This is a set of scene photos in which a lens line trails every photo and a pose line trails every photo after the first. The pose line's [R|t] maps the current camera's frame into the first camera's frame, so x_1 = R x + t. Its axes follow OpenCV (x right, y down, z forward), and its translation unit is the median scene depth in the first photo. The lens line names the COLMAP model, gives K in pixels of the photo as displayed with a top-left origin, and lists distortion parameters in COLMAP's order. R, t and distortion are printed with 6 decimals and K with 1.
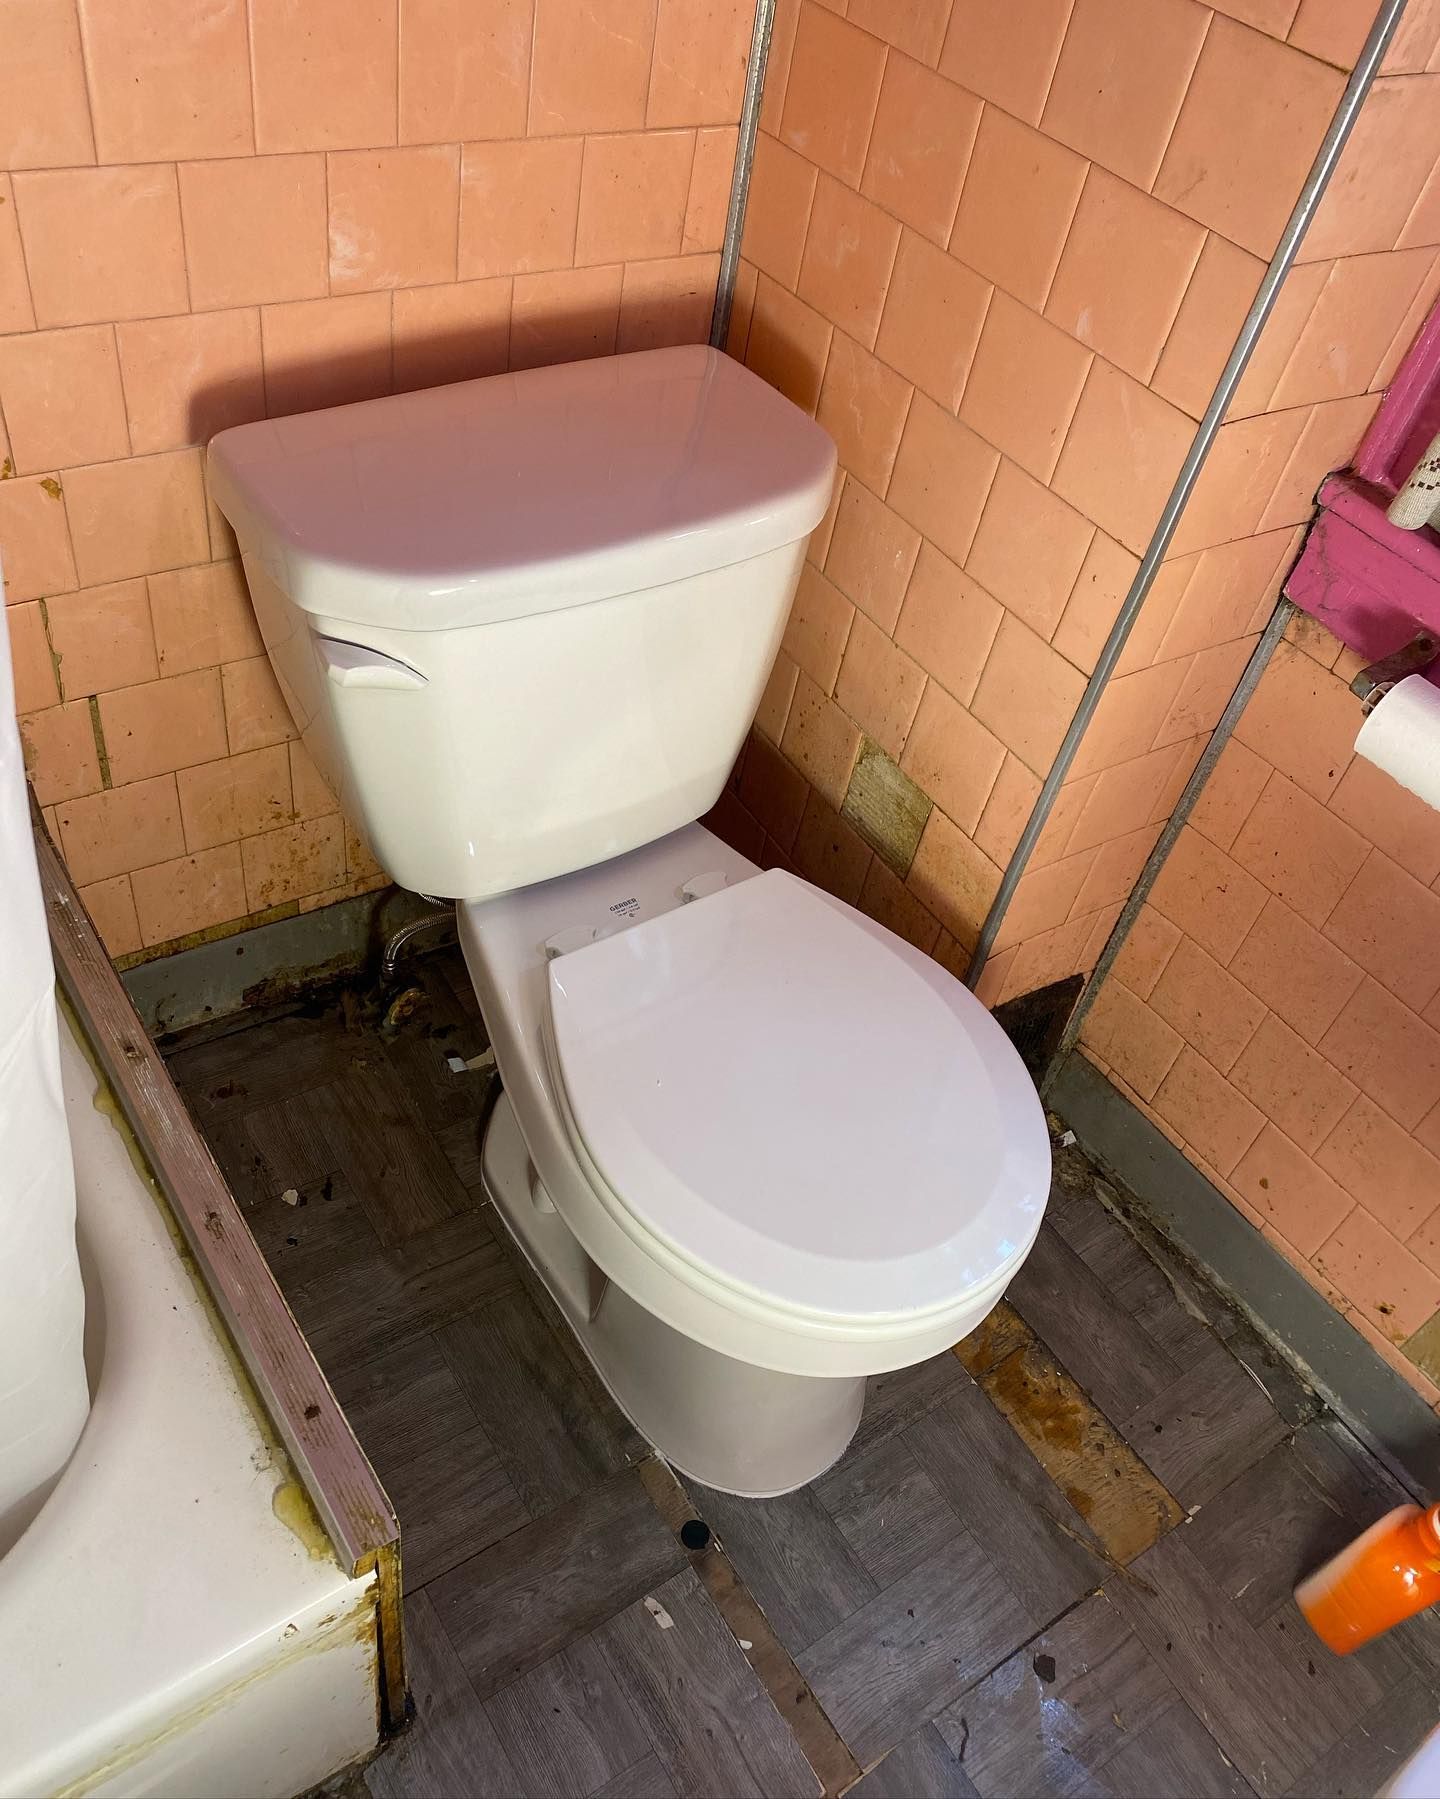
lens RADIAL K [[1425.4, 0, 713.0], [0, 1425.4, 948.3], [0, 0, 1]] dist [0.031384, -0.010711]
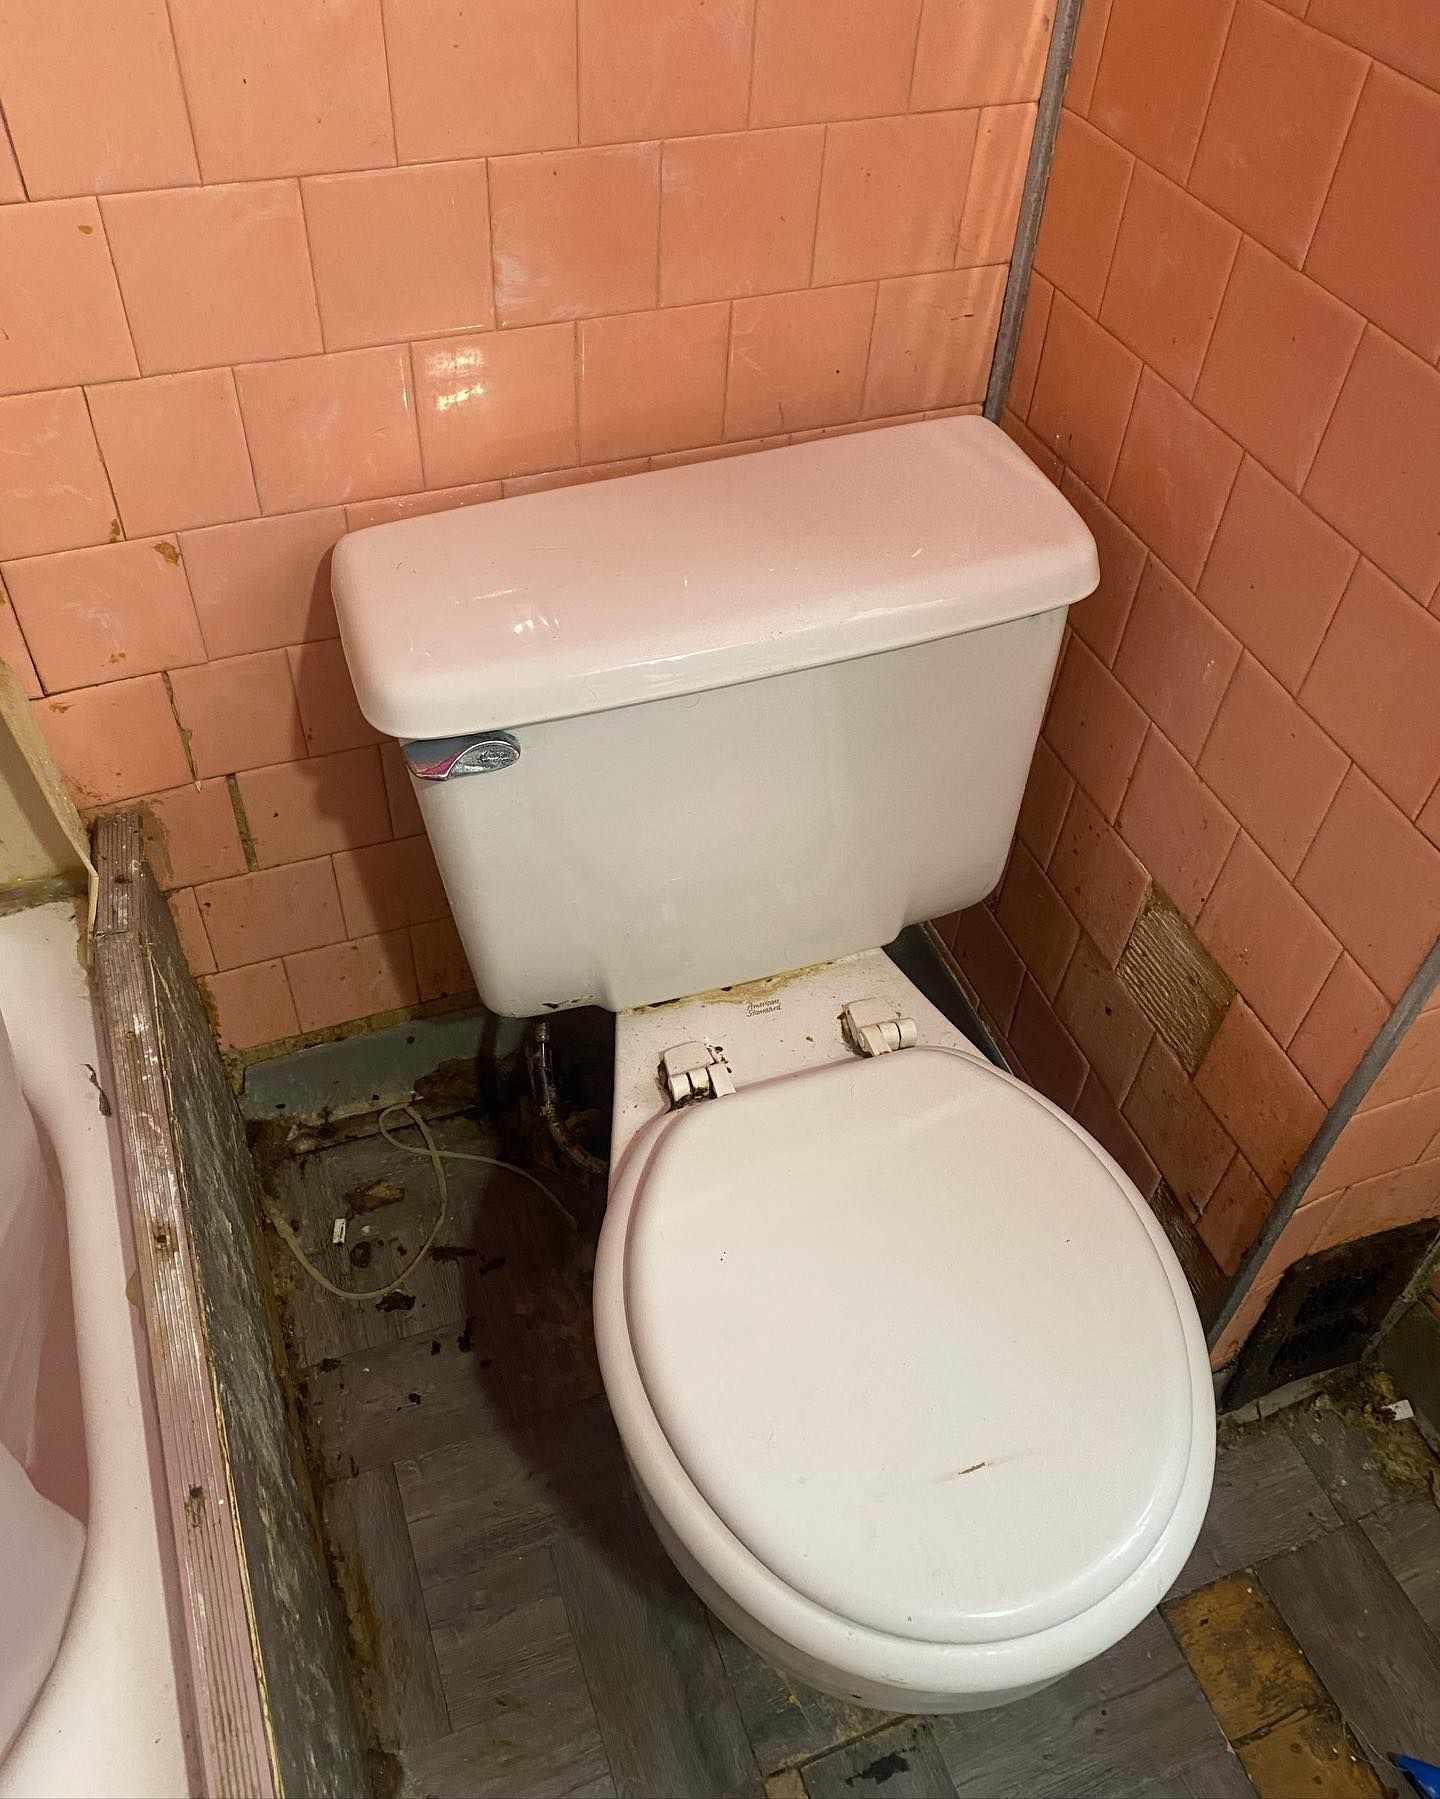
lens RADIAL K [[1445.2, 0, 721.1], [0, 1445.2, 892.2], [0, 0, 1]] dist [0.033262, -0.029262]
pose [[0.969956, 0.090461, -0.225835, 0.065218], [-0.095105, 0.995420, -0.009745, -0.128693], [0.223919, 0.030930, 0.974117, 0.216411]]
